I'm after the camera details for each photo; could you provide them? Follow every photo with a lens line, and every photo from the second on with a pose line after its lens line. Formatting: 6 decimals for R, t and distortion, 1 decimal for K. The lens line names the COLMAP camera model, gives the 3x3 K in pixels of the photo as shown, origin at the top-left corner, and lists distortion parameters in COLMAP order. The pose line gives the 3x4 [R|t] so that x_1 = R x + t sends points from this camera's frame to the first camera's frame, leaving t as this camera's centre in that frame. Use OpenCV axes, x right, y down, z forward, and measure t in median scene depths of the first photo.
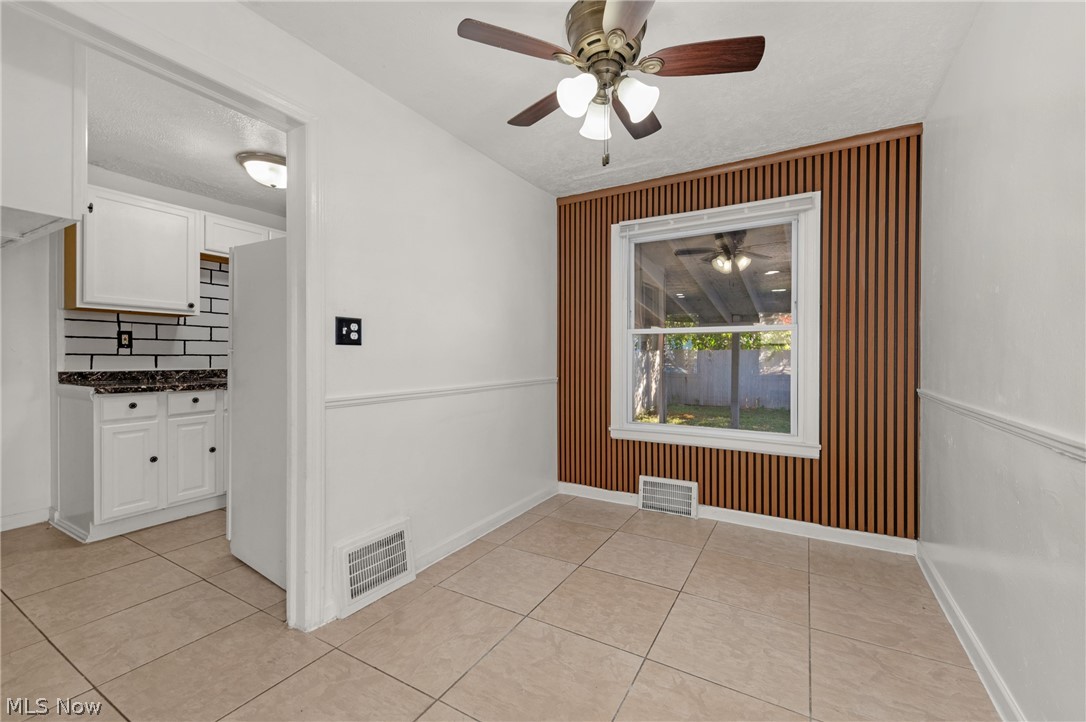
lens RADIAL K [[432.2, 0, 564.2], [0, 432.2, 360.7], [0, 0, 1]] dist [0.016611, -0.006428]
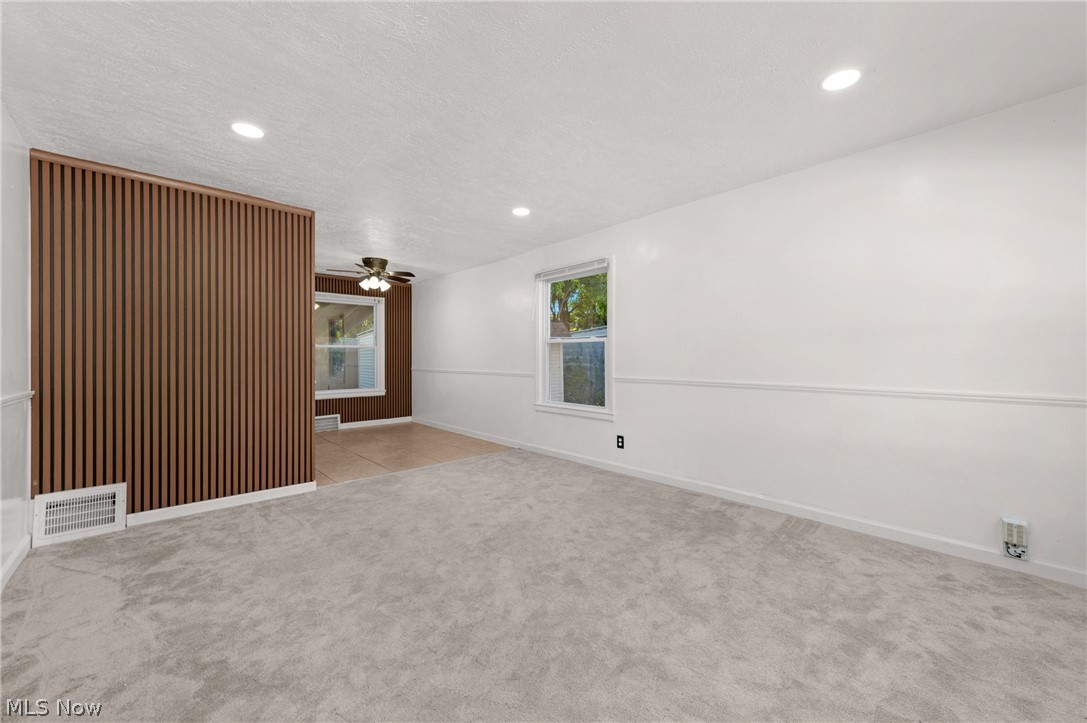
lens RADIAL K [[450.0, 0, 550.1], [0, 450.0, 358.4], [0, 0, 1]] dist [0.018386, 0.000007]
pose [[0.280912, -0.005490, 0.959718, -1.632023], [0.011142, 0.999935, 0.002459, -0.001179], [-0.959669, 0.010002, 0.280955, -0.707792]]
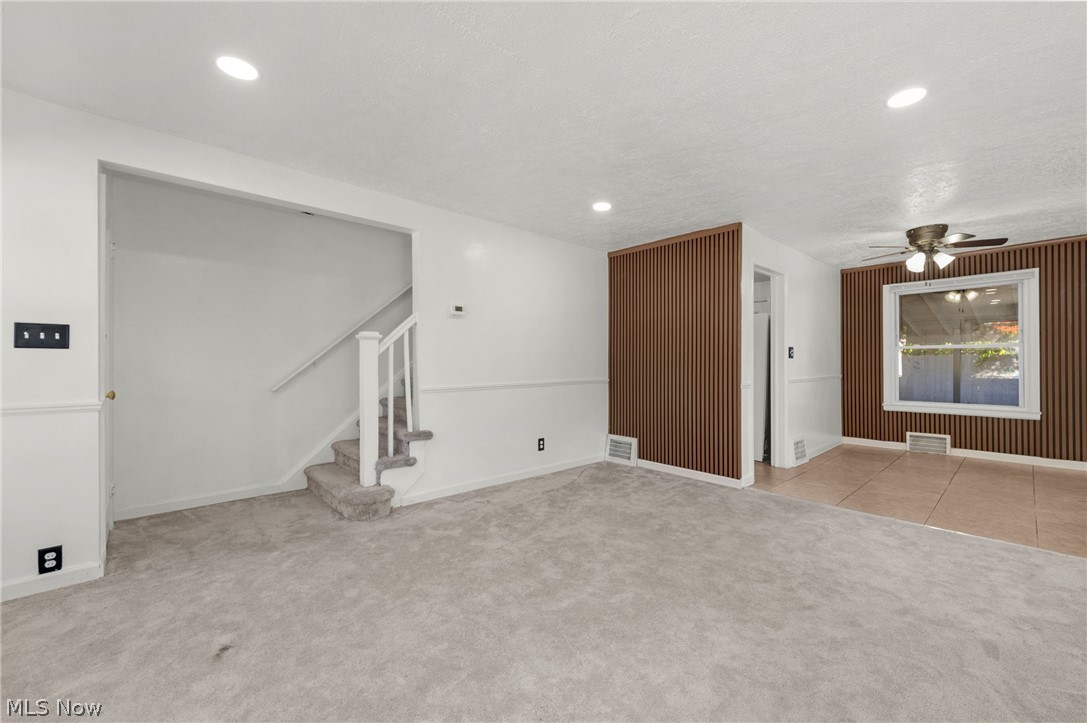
lens RADIAL K [[432.6, 0, 564.8], [0, 432.6, 361.2], [0, 0, 1]] dist [0.016611, -0.006428]
pose [[0.954245, -0.004818, -0.298987, -0.635575], [0.001093, 0.999920, -0.012623, 0.006496], [0.299024, 0.011718, 0.954174, -1.119652]]
